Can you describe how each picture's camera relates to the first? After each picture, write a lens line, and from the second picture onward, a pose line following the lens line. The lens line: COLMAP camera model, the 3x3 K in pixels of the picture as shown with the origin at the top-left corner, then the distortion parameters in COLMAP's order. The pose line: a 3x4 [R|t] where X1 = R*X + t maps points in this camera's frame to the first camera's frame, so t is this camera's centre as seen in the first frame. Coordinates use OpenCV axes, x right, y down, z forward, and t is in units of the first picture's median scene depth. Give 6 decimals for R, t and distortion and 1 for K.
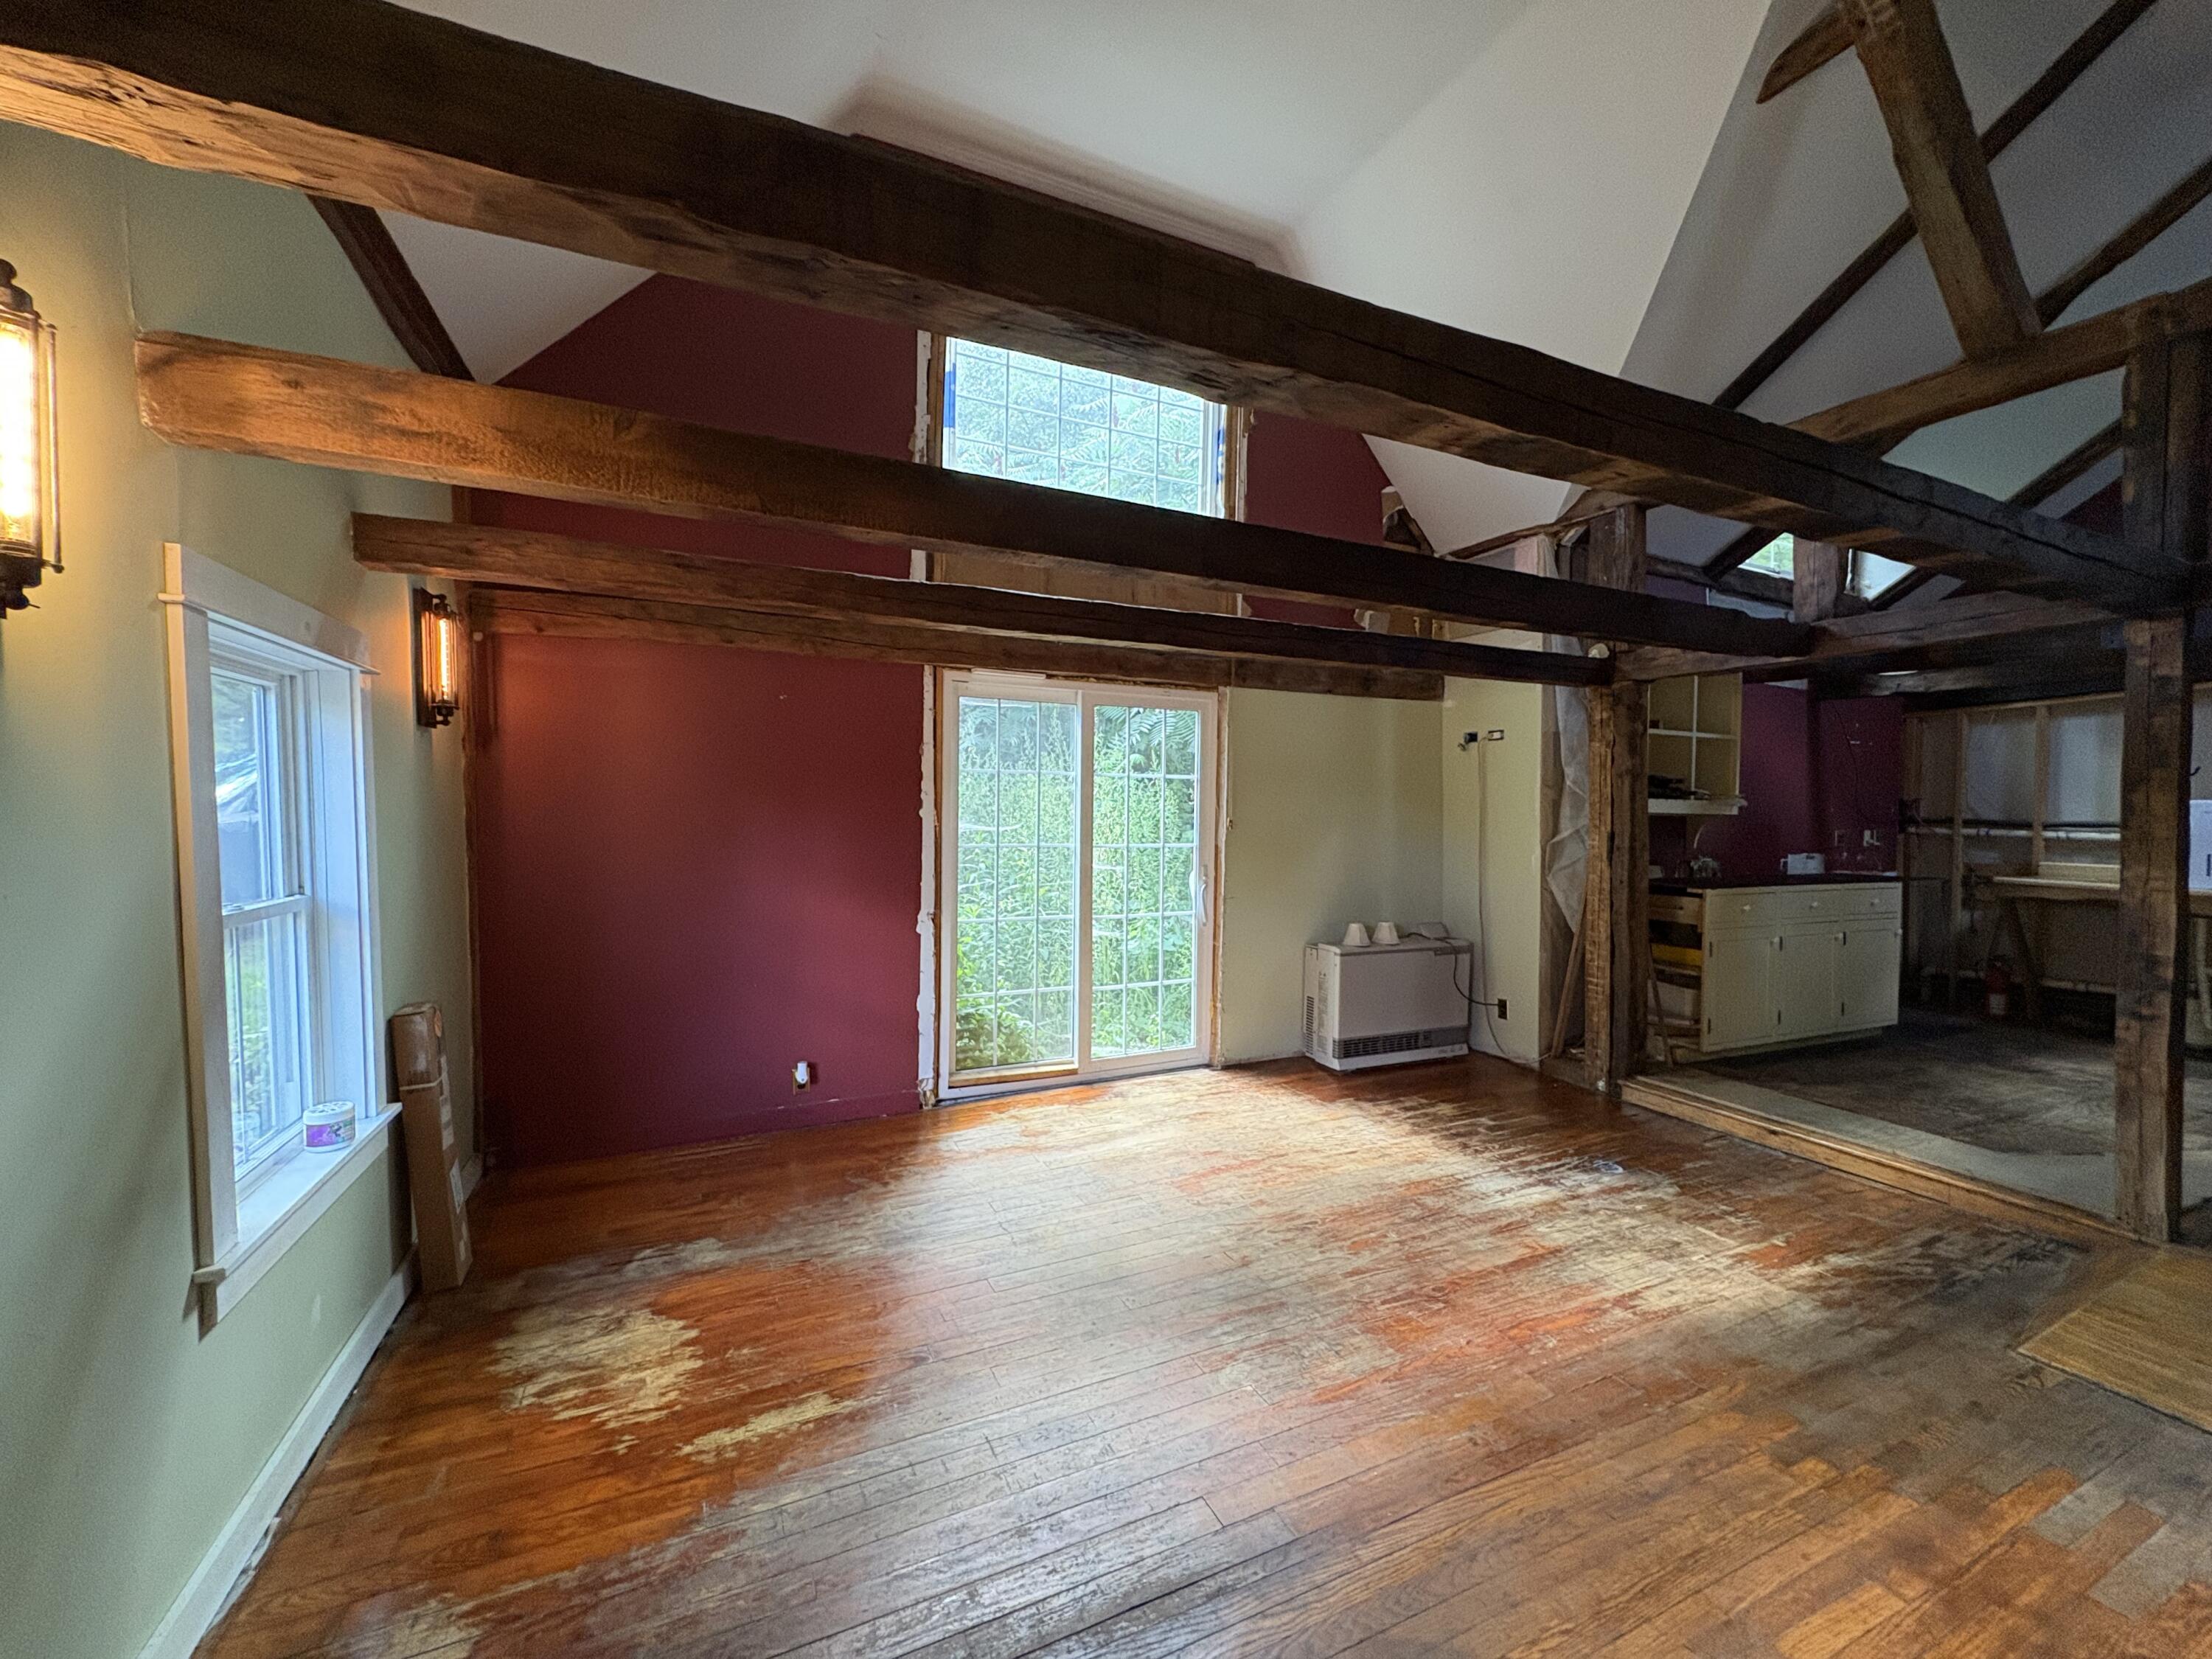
lens RADIAL K [[880.7, 0, 1103.5], [0, 880.7, 826.9], [0, 0, 1]] dist [0.000067, 0.000538]
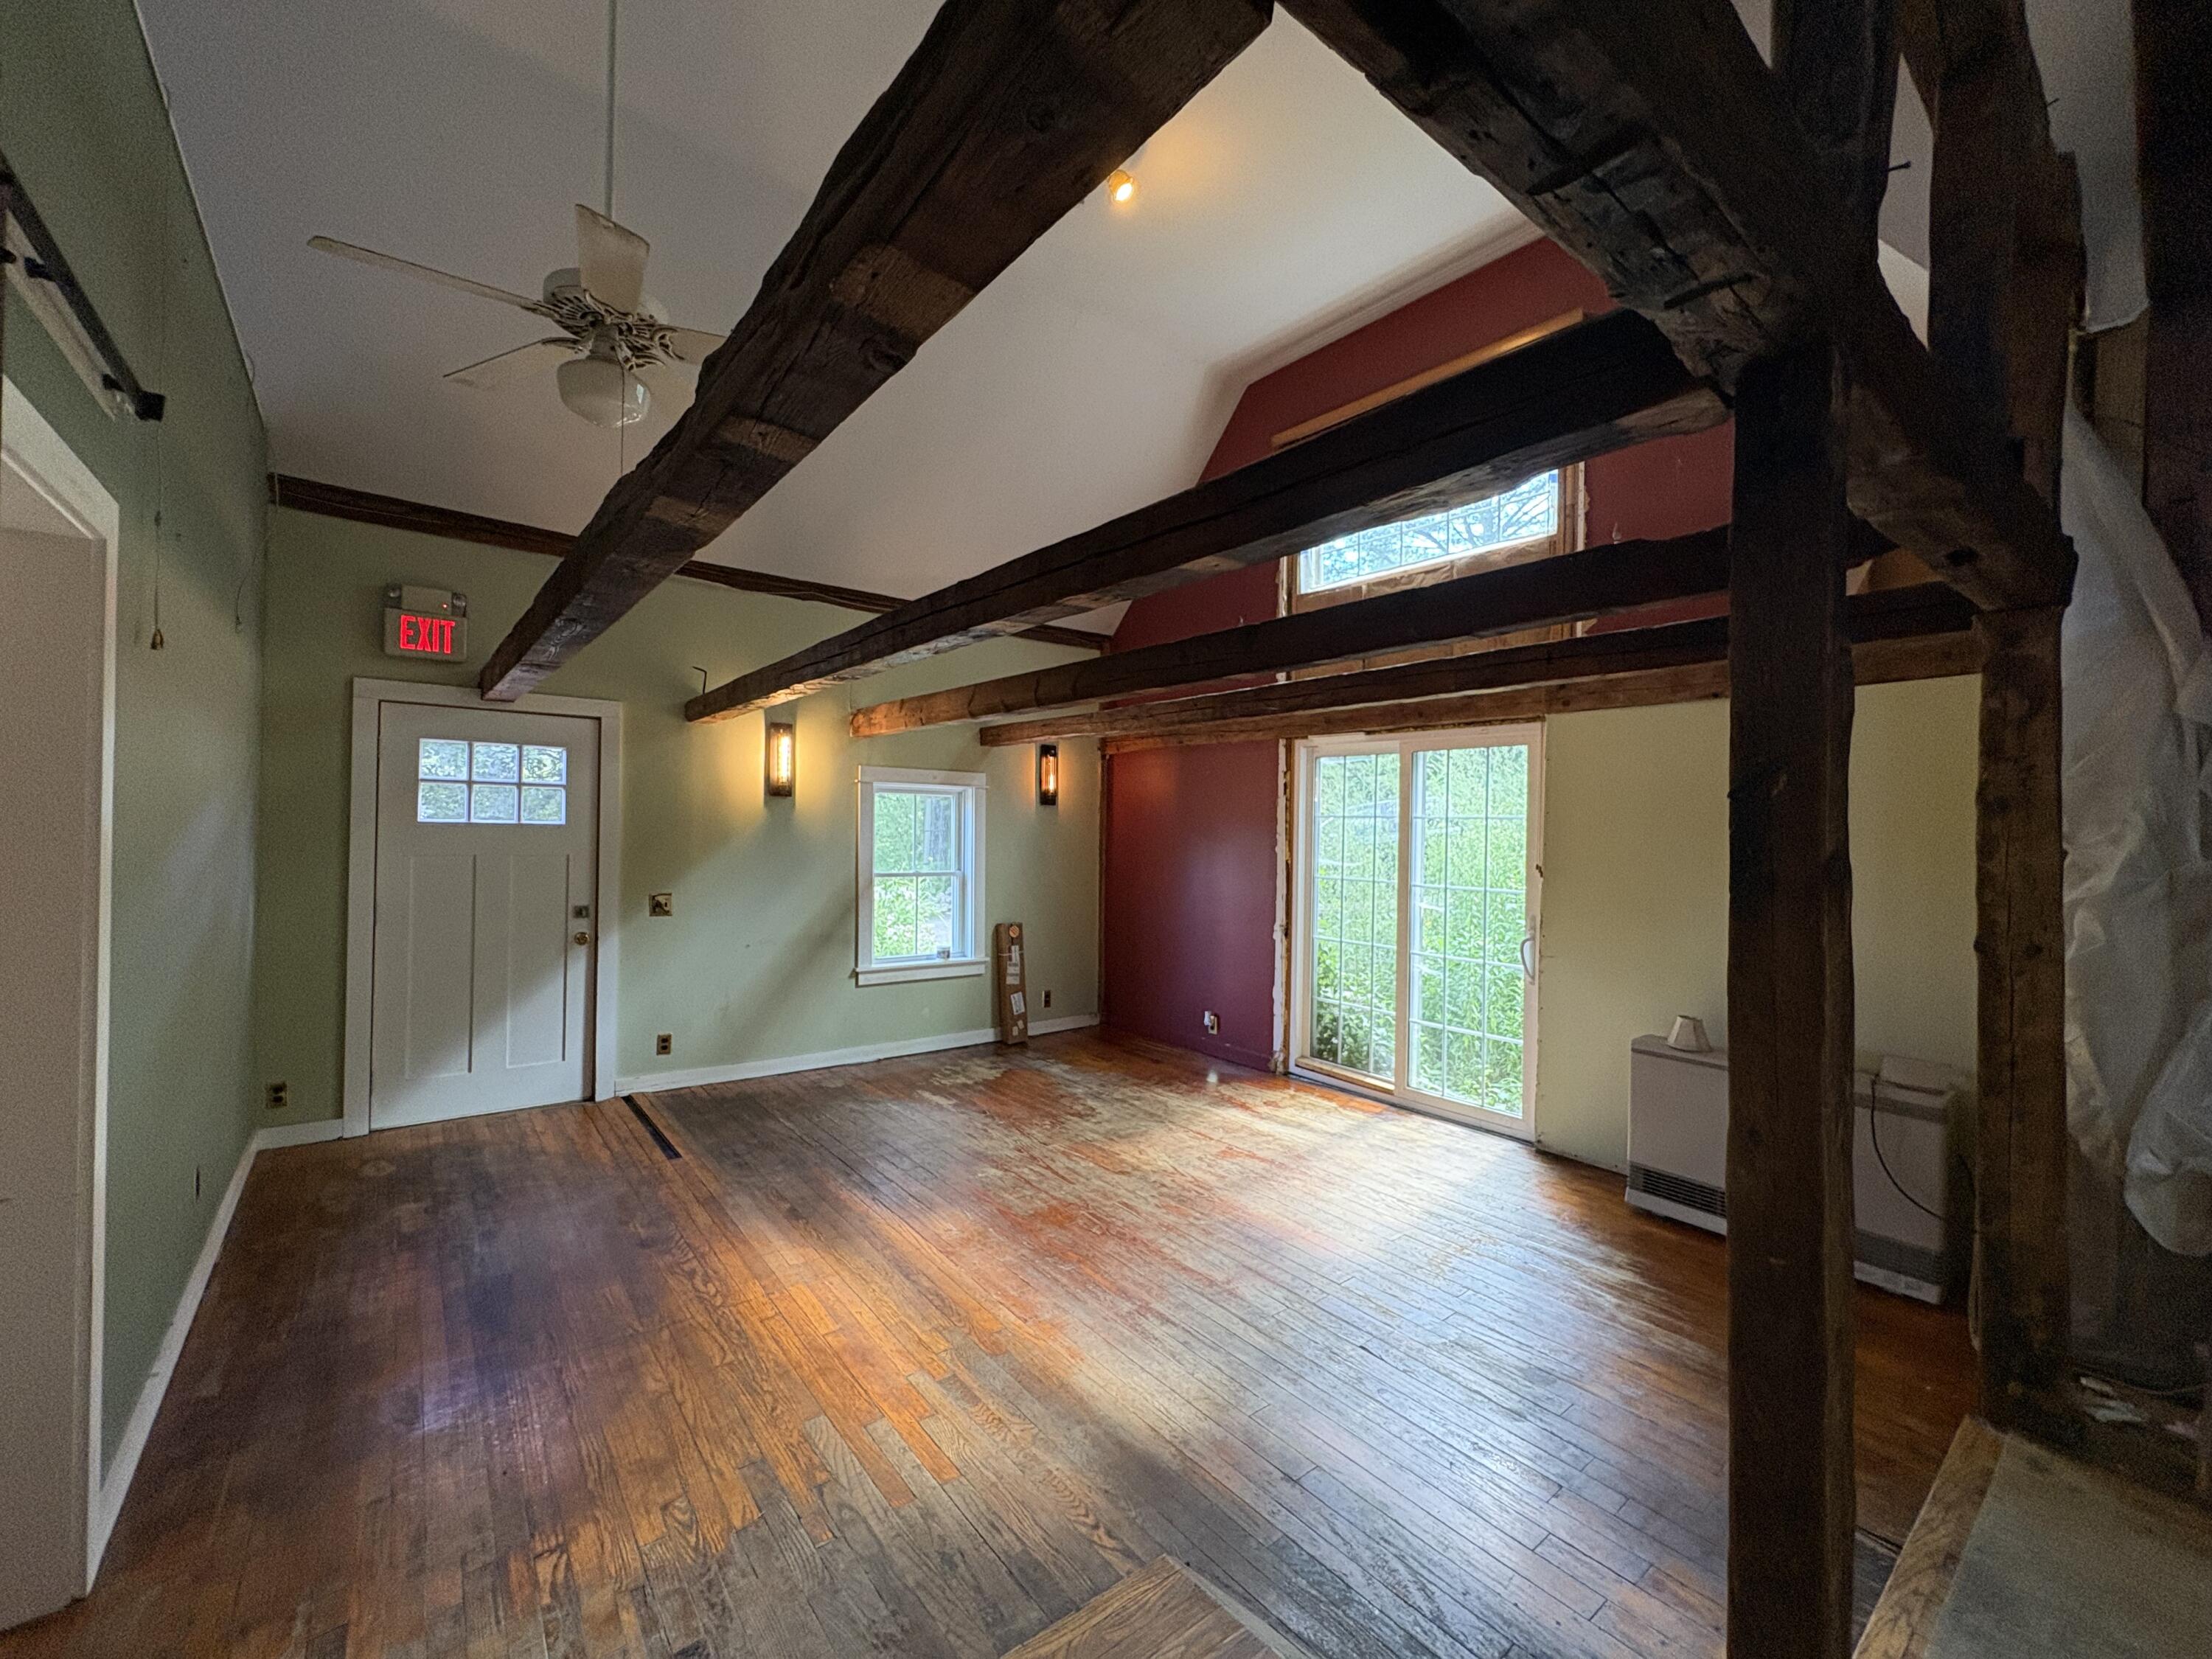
lens RADIAL K [[880.7, 0, 1103.2], [0, 880.7, 822.7], [0, 0, 1]] dist [0.000067, 0.000538]
pose [[0.235219, -0.011110, -0.971879, 1.029625], [-0.037795, 0.999074, -0.020568, -0.019017], [0.971207, 0.041570, 0.234581, 0.425344]]
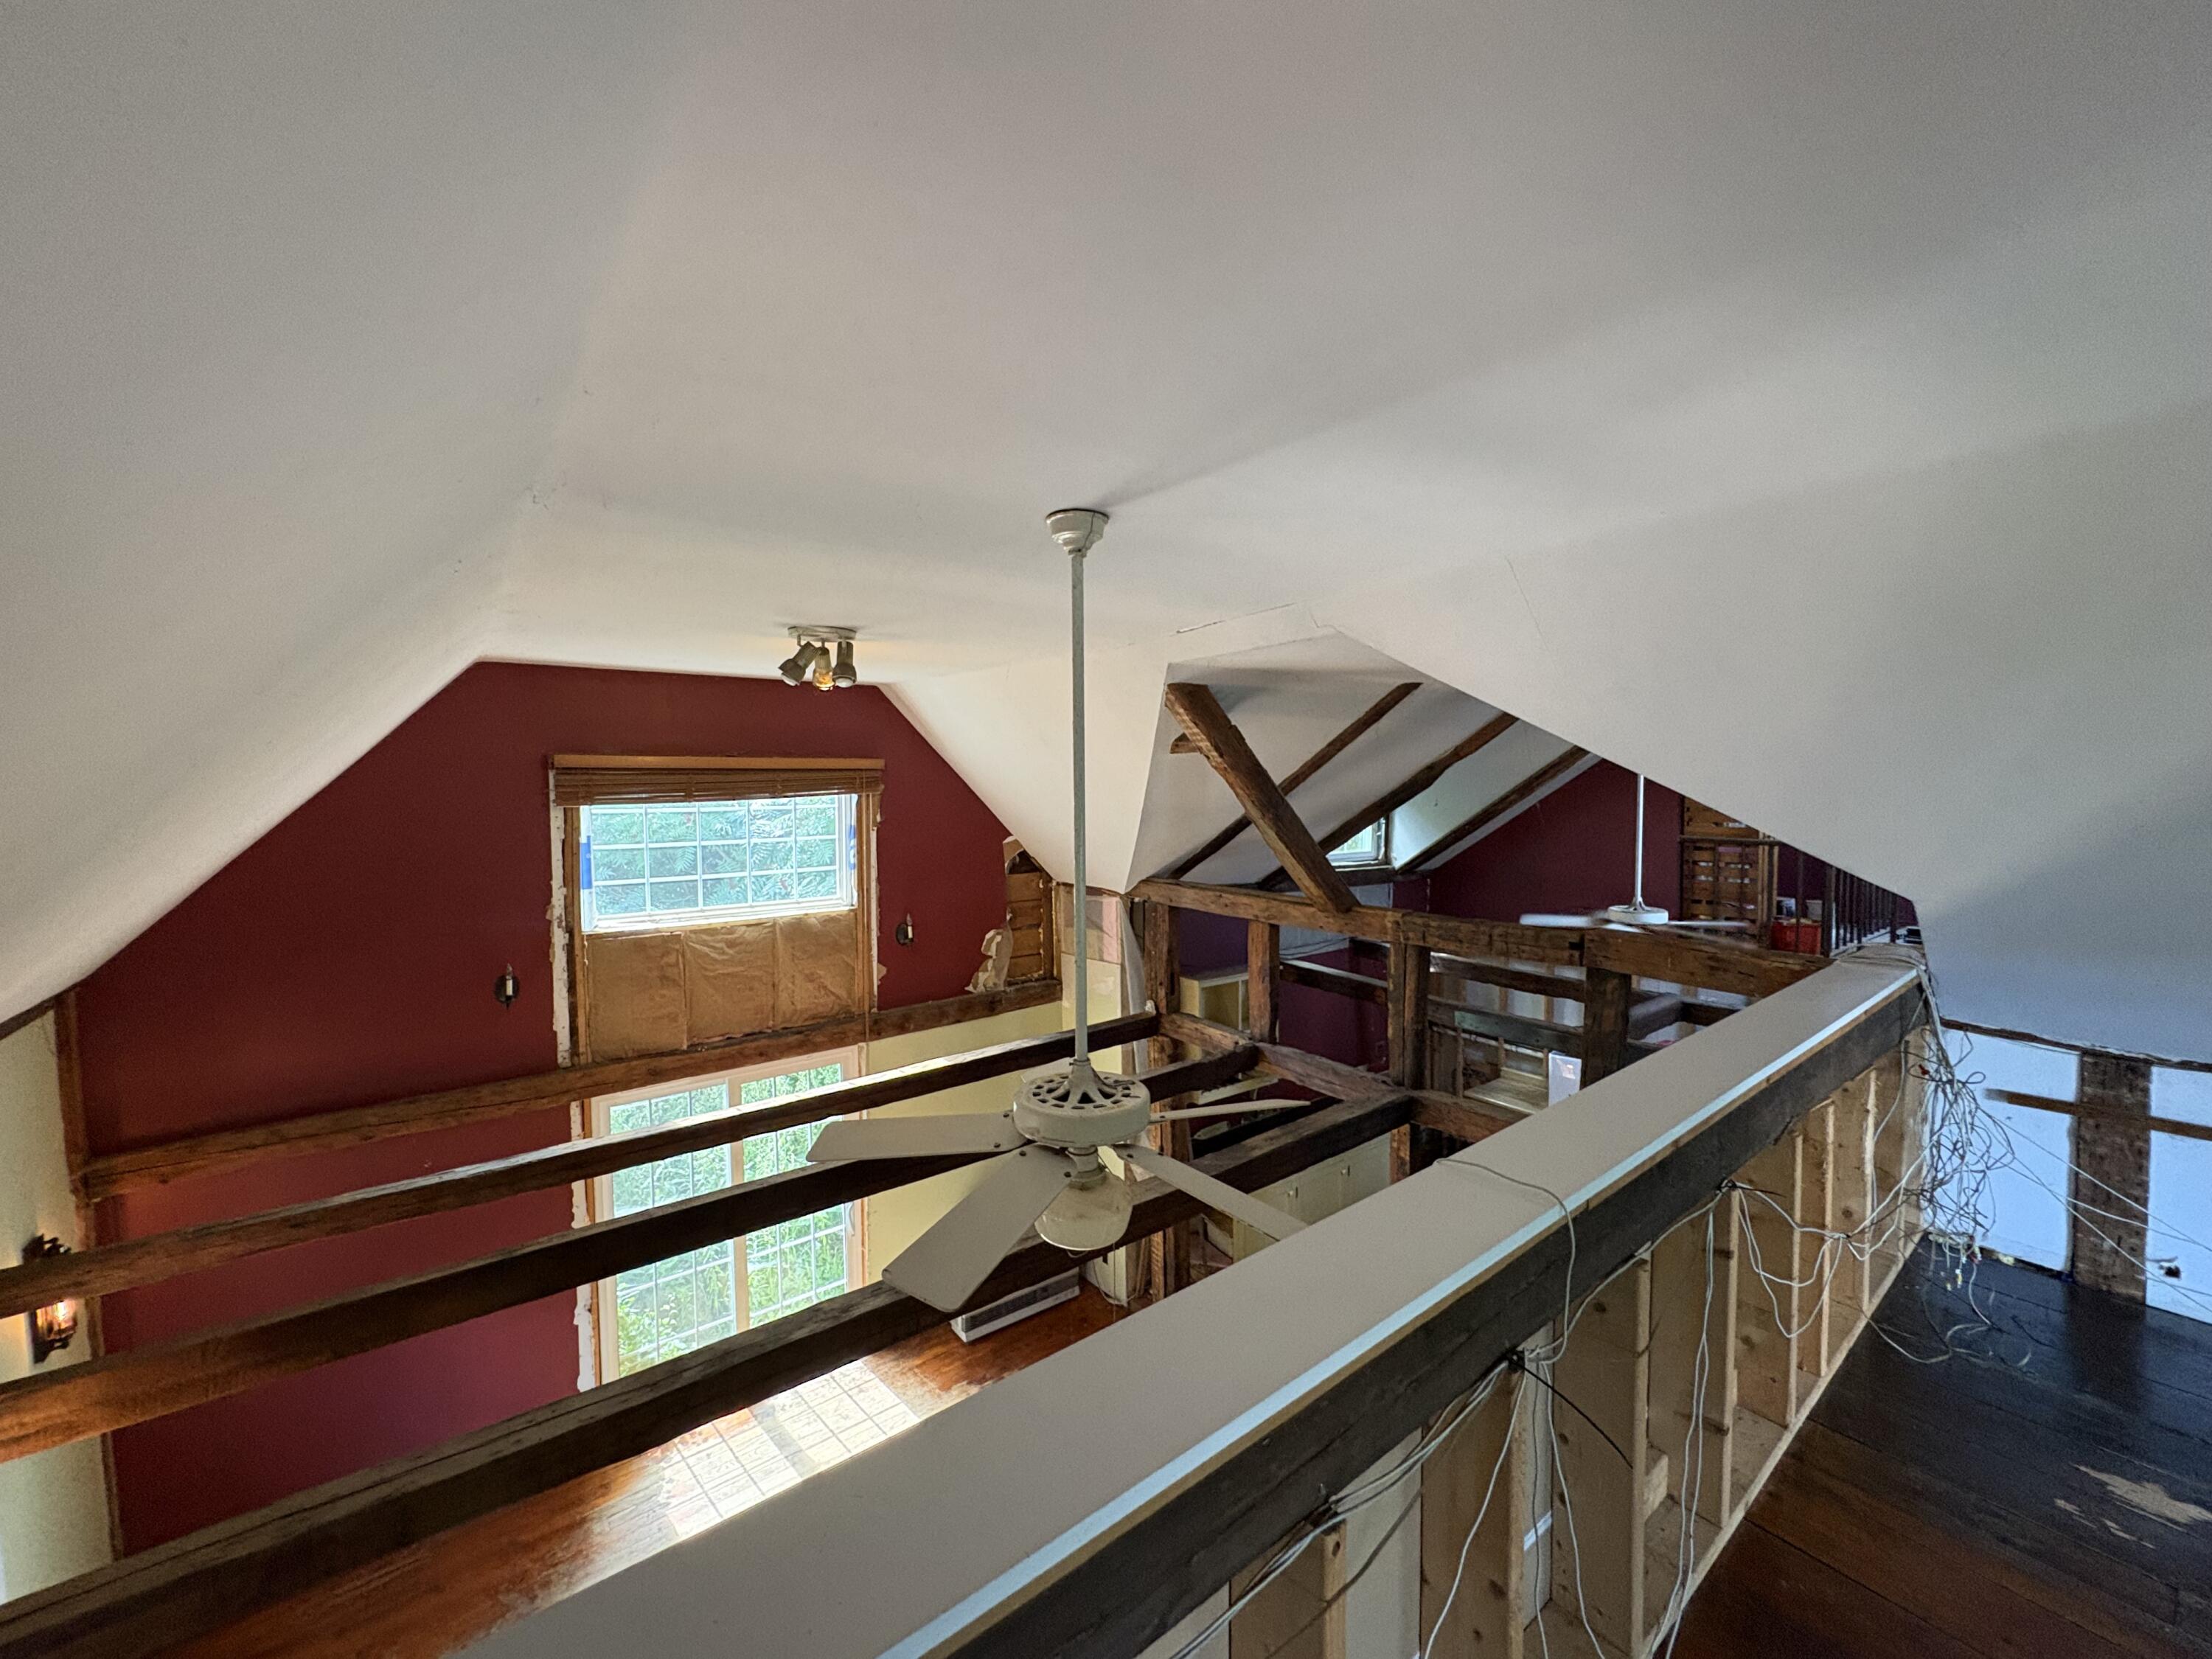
lens RADIAL K [[880.7, 0, 1106.2], [0, 880.7, 823.6], [0, 0, 1]] dist [0.000067, 0.000538]
pose [[0.976001, -0.032213, 0.215369, 0.247616], [0.024665, 0.998987, 0.037645, -0.572731], [-0.216363, -0.031430, 0.975807, -0.277357]]
